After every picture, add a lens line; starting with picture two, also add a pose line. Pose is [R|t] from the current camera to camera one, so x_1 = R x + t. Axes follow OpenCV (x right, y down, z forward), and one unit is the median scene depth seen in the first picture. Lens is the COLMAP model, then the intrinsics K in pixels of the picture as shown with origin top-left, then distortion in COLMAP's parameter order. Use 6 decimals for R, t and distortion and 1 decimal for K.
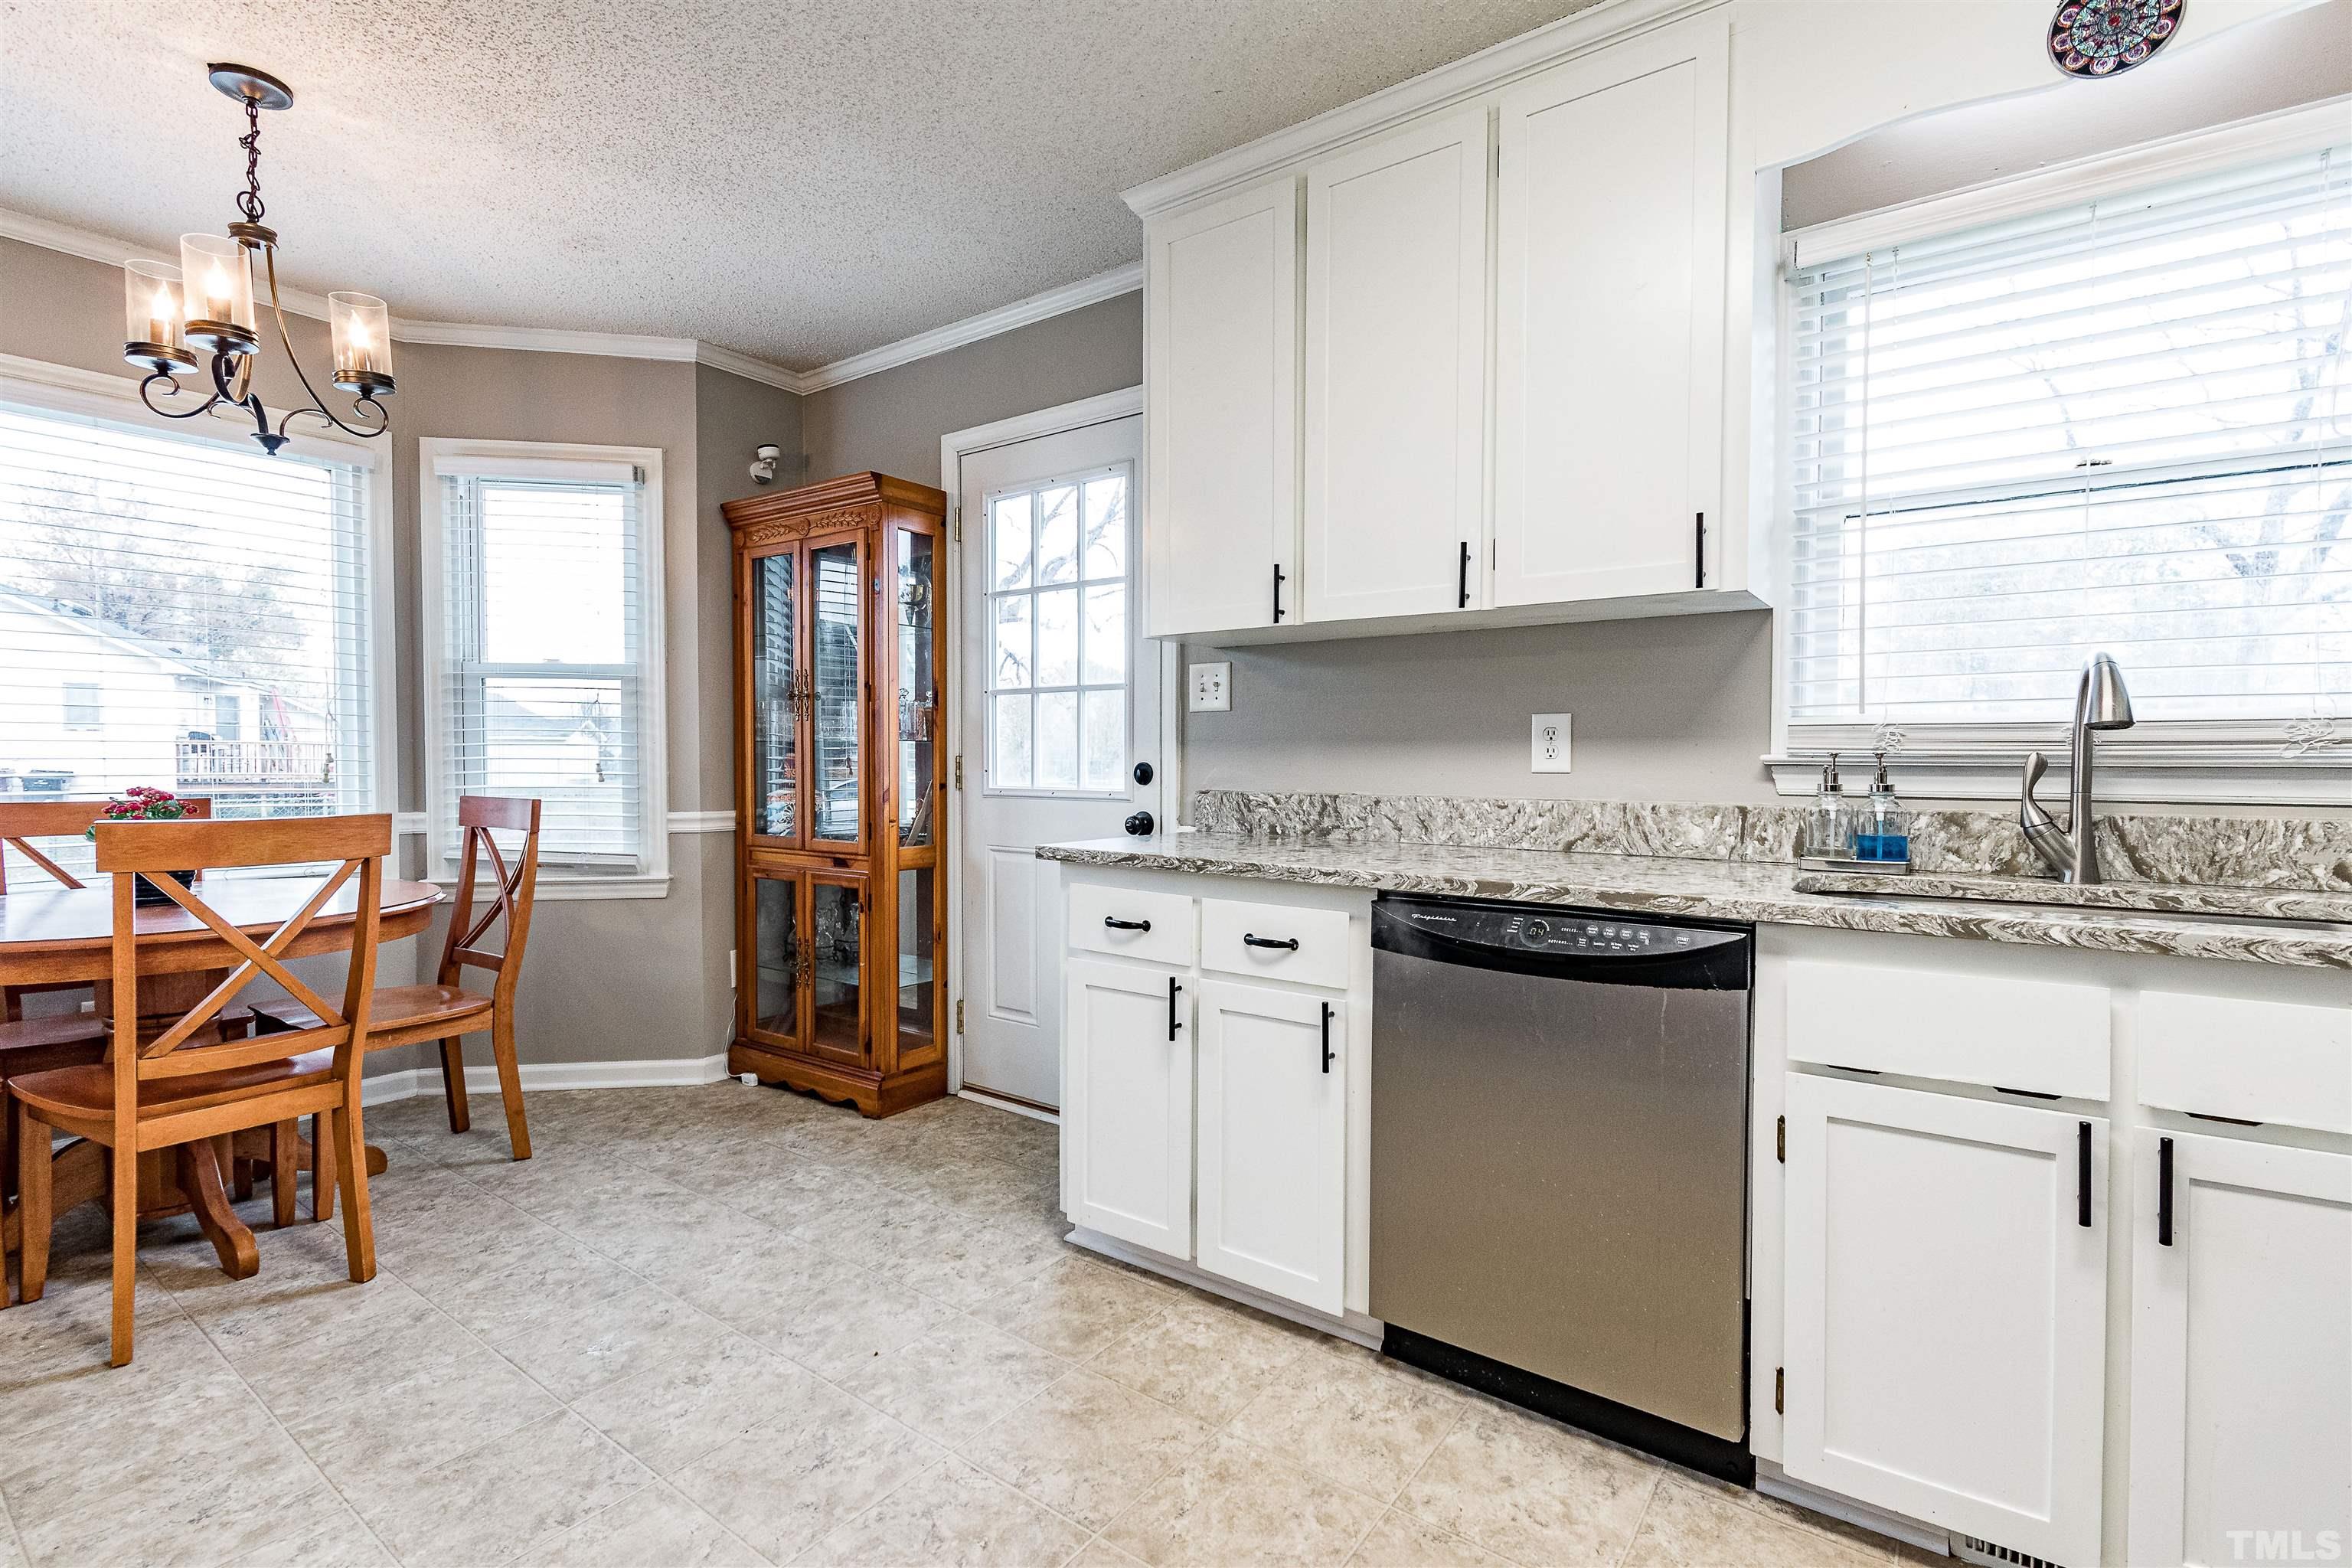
lens RADIAL K [[1085.2, 0, 1181.1], [0, 1085.2, 780.2], [0, 0, 1]] dist [0.004413, 0.000091]
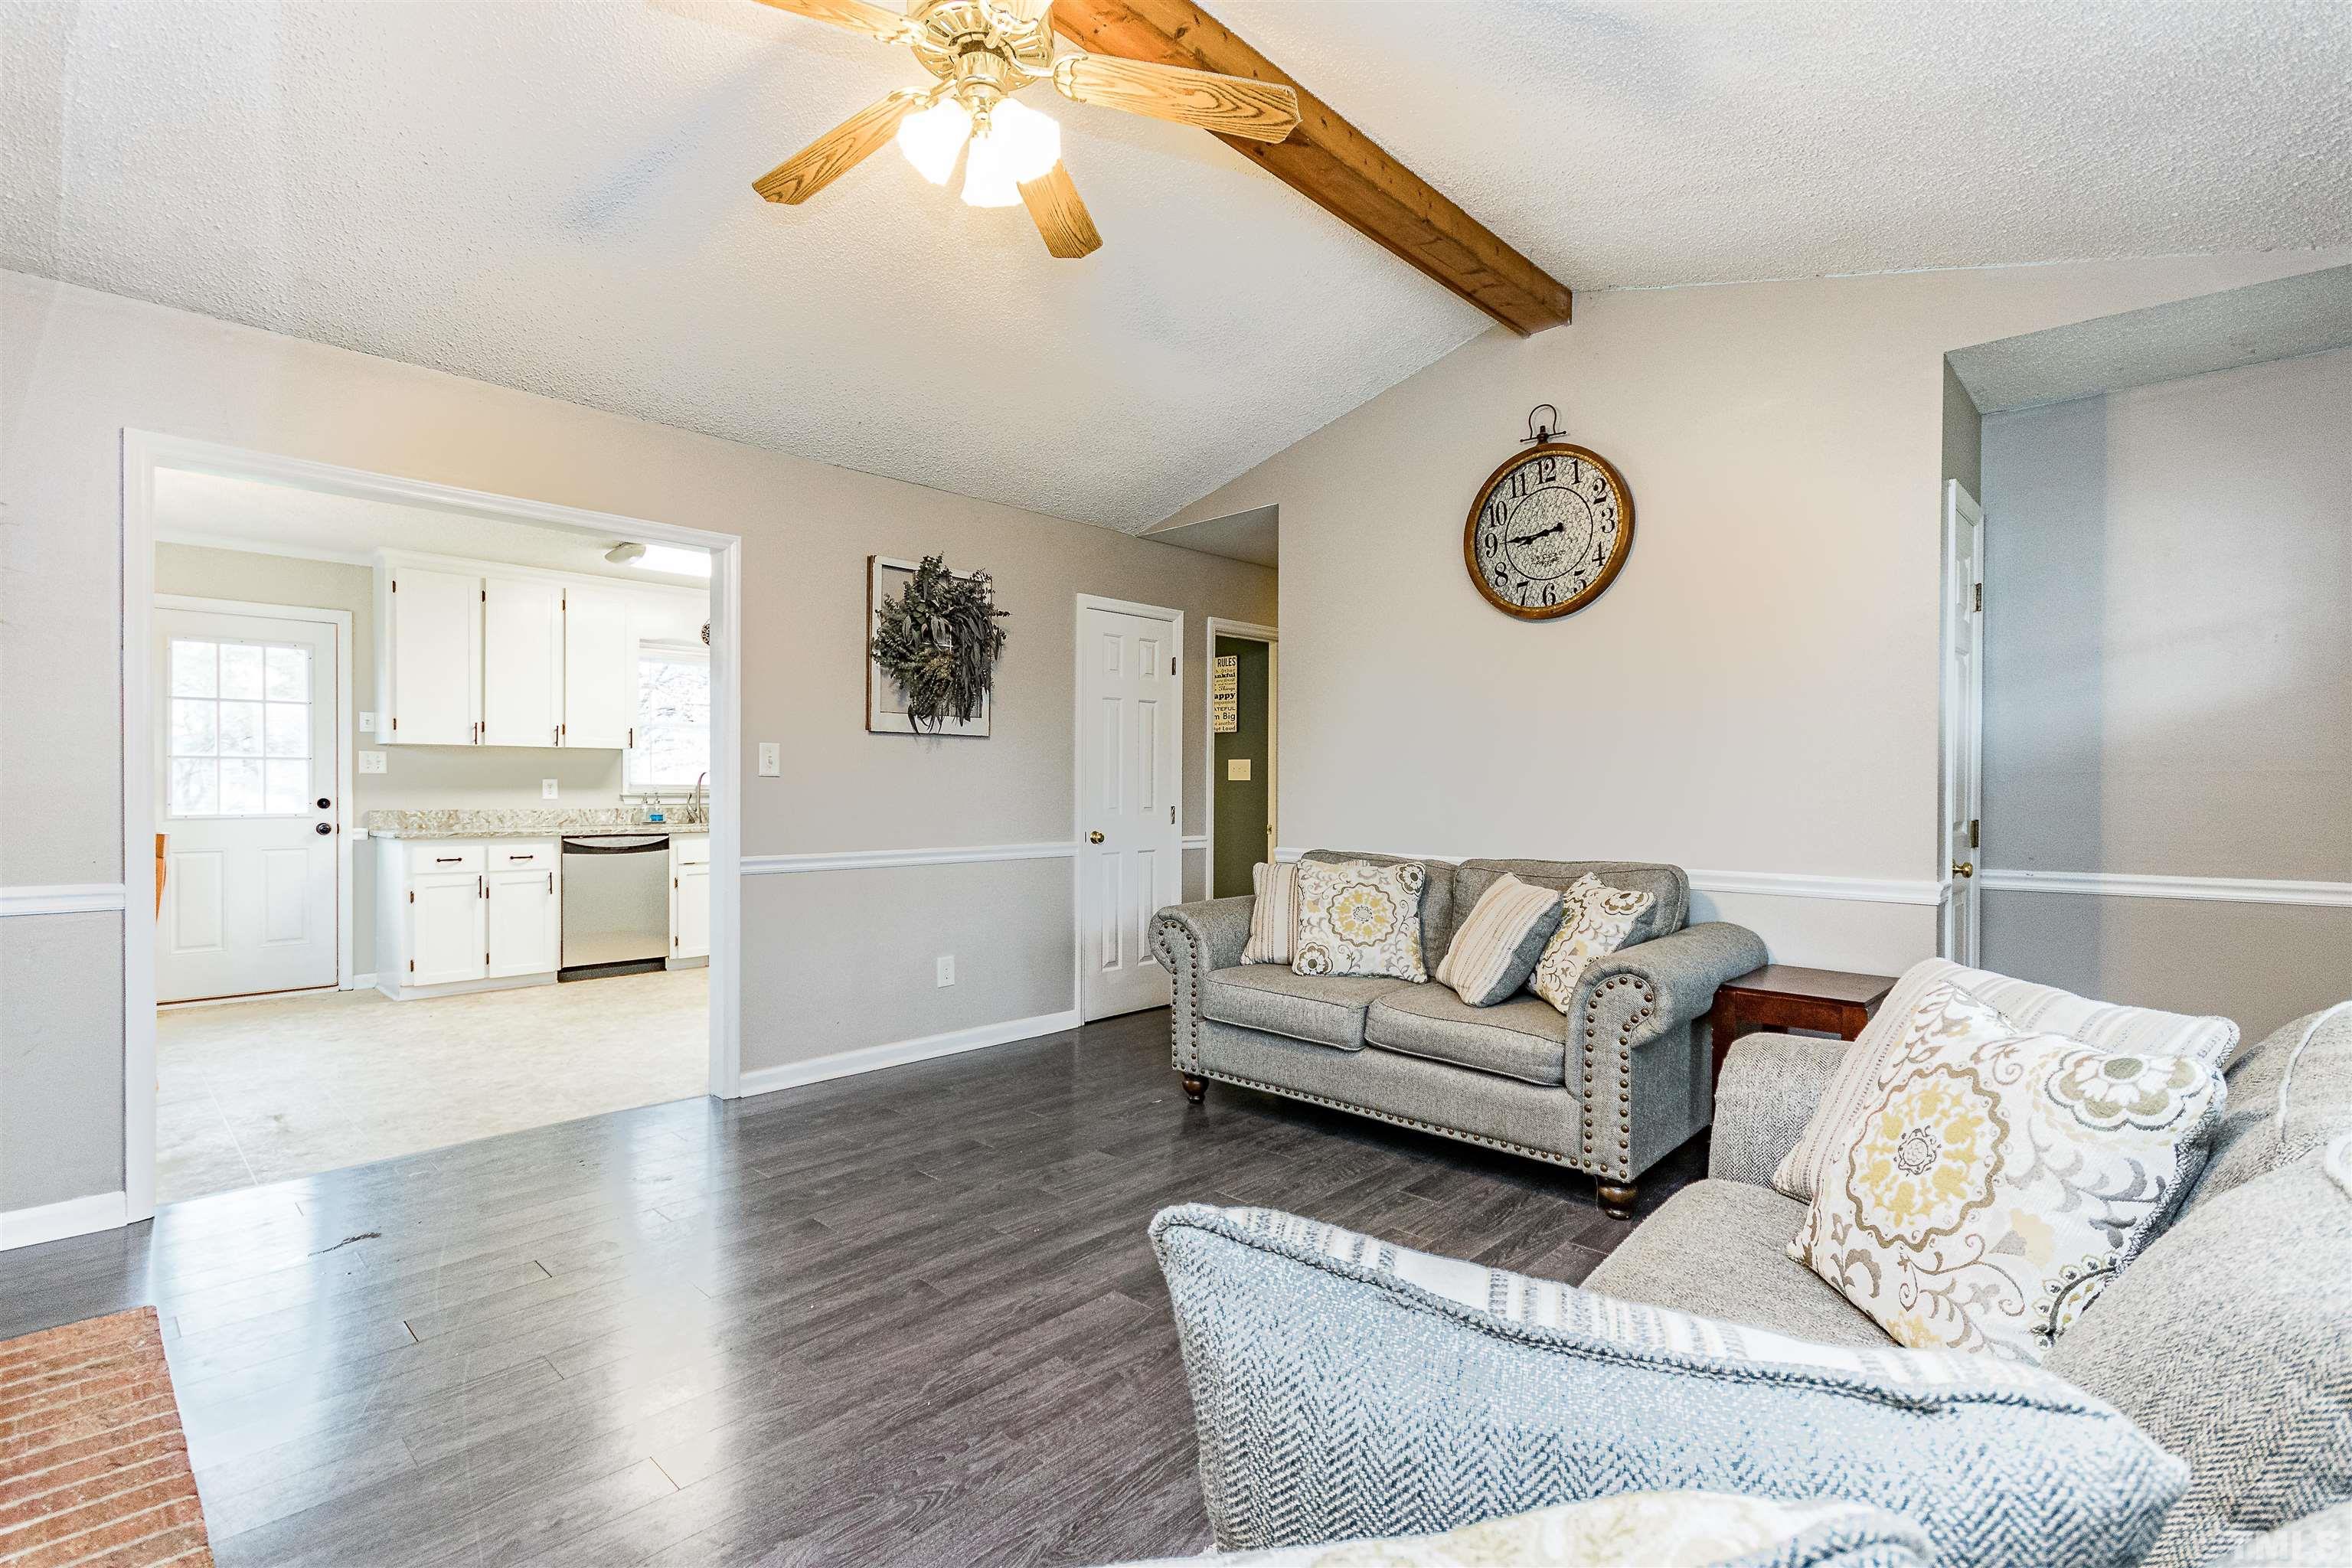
lens RADIAL K [[1085.2, 0, 1185.3], [0, 1085.2, 784.3], [0, 0, 1]] dist [0.004413, 0.000091]
pose [[0.125357, -0.003257, 0.992106, -2.408737], [0.016014, 0.999871, 0.001259, -0.024517], [-0.991982, 0.015729, 0.125393, -1.082114]]
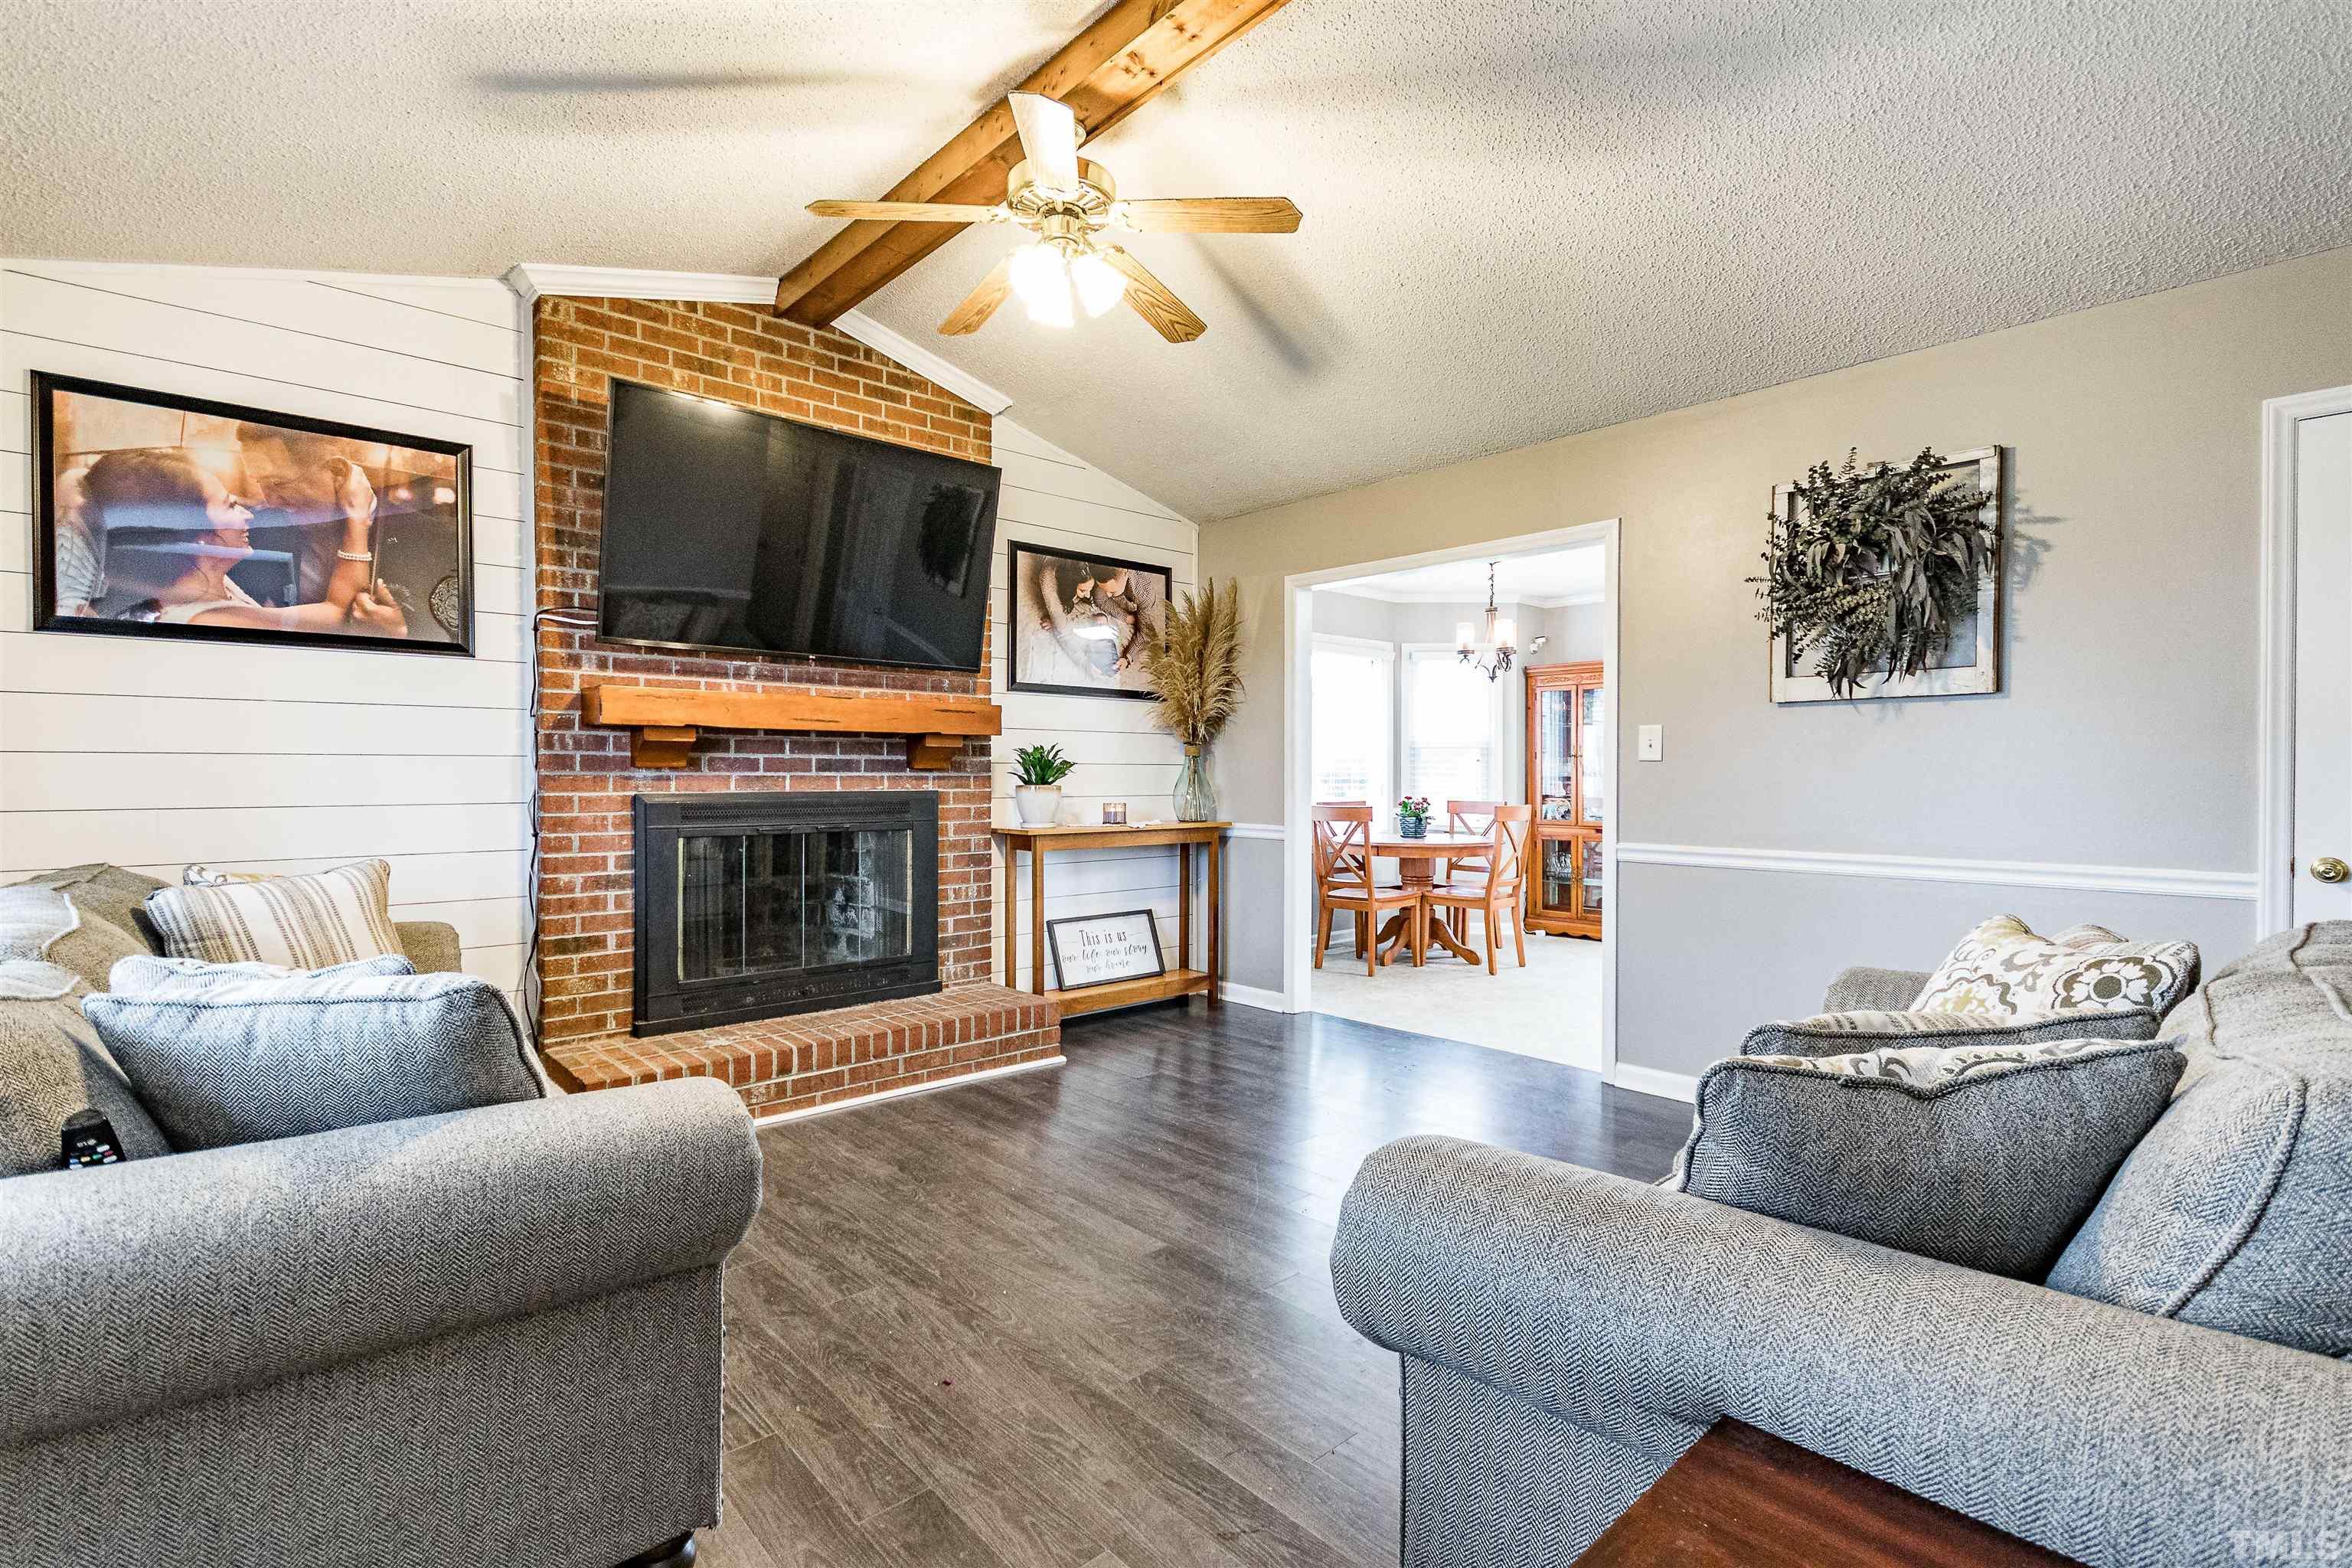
lens RADIAL K [[1085.2, 0, 1177.1], [0, 1085.2, 780.6], [0, 0, 1]] dist [0.004413, 0.000091]
pose [[0.978367, -0.003072, -0.206852, -1.068738], [-0.000158, 0.999878, -0.015596, 0.009198], [0.206874, 0.015291, 0.978248, -2.013995]]
